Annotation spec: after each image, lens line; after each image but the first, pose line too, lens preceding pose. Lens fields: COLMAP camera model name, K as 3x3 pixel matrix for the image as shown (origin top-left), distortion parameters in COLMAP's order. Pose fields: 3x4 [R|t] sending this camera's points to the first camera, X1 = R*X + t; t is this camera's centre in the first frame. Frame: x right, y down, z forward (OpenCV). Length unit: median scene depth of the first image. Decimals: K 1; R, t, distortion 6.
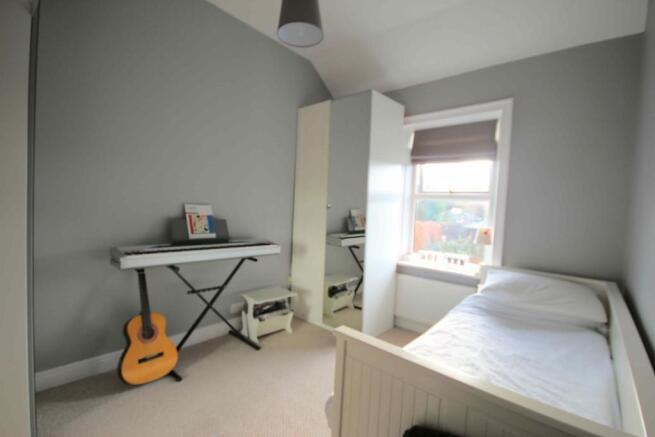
lens RADIAL K [[306.2, 0, 327.5], [0, 306.2, 218.5], [0, 0, 1]] dist [-0.001888, -0.000803]
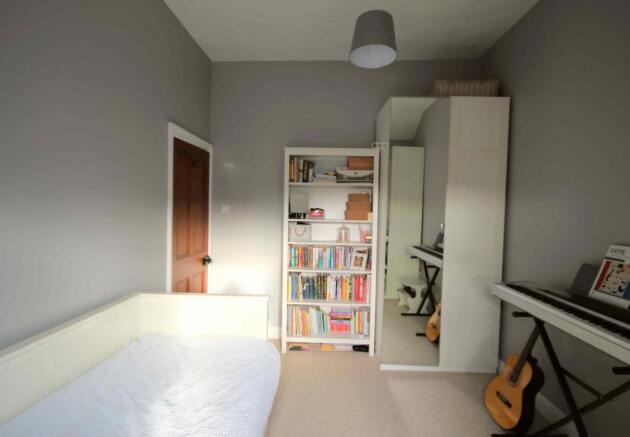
lens RADIAL K [[308.0, 0, 315.0], [0, 308.0, 218.5], [0, 0, 1]] dist [0.000735, 0.000140]
pose [[-0.778693, -0.045777, -0.625733, 0.431094], [-0.075314, 0.996943, 0.020790, -0.068913], [0.622868, 0.063316, -0.779760, 1.134008]]
